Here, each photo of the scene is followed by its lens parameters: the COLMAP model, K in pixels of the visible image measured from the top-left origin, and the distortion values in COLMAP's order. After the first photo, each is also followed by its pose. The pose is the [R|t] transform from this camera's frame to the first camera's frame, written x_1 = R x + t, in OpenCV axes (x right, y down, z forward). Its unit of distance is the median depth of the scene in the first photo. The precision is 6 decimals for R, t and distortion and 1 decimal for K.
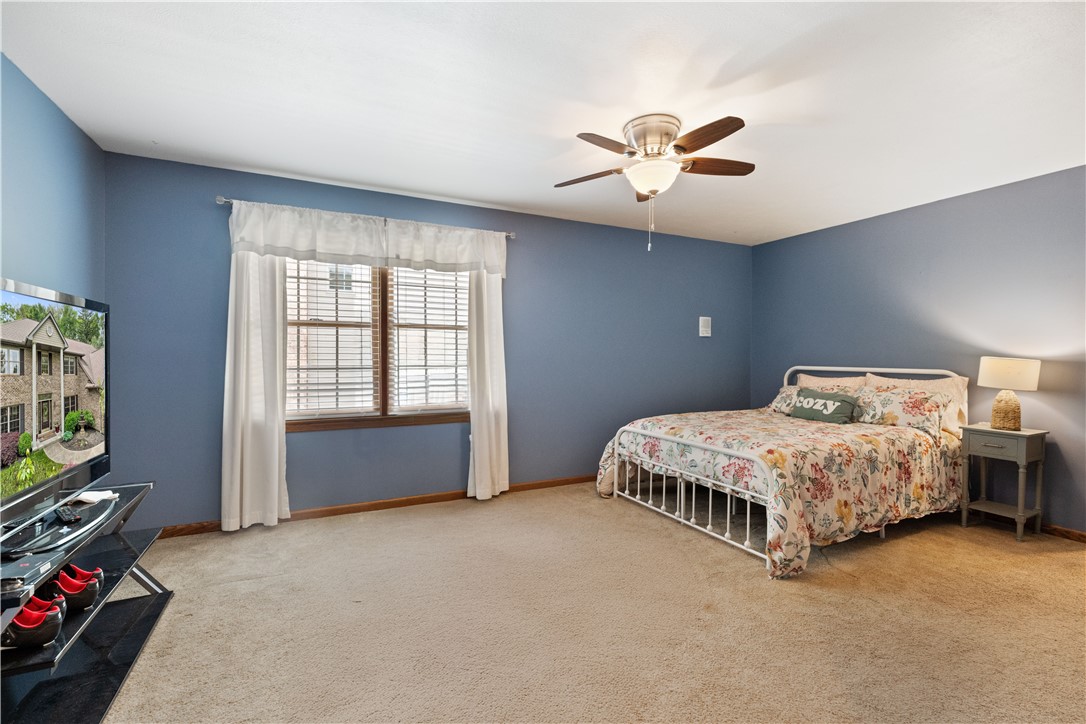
lens RADIAL K [[516.5, 0, 571.3], [0, 516.5, 358.7], [0, 0, 1]] dist [-0.030239, -0.000535]
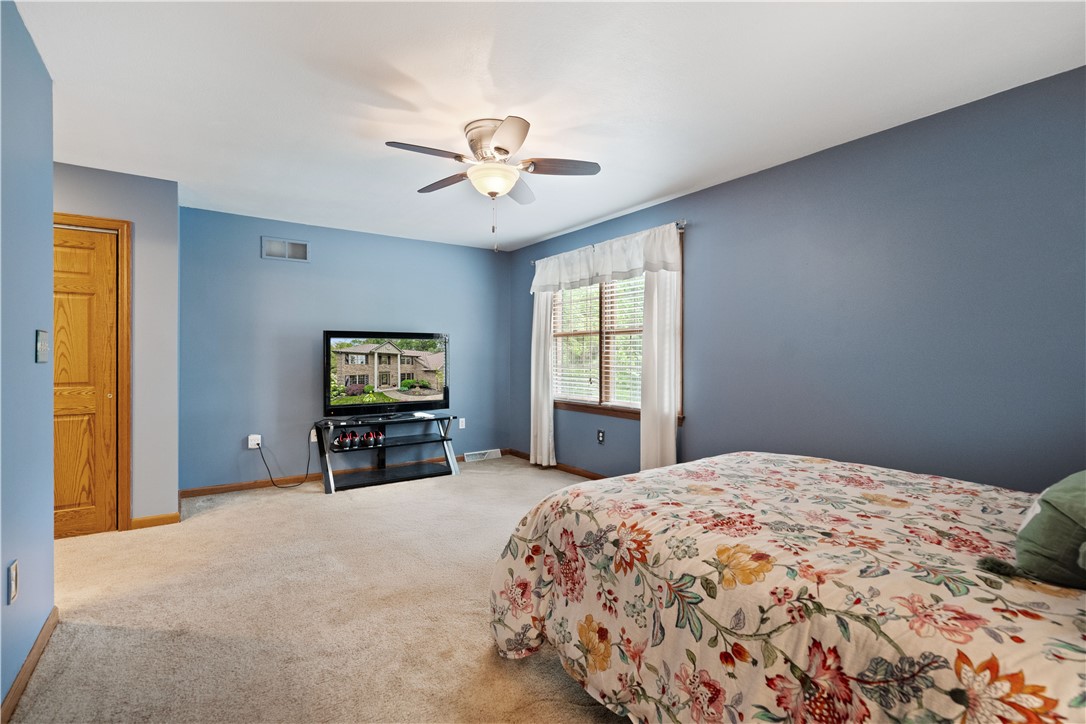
lens RADIAL K [[537.7, 0, 474.2], [0, 537.7, 359.0], [0, 0, 1]] dist [0.000919, -0.000004]
pose [[0.010897, 0.001632, -0.999939, 1.086030], [-0.006689, 0.999976, 0.001559, -0.002491], [0.999918, 0.006672, 0.010907, 0.849984]]
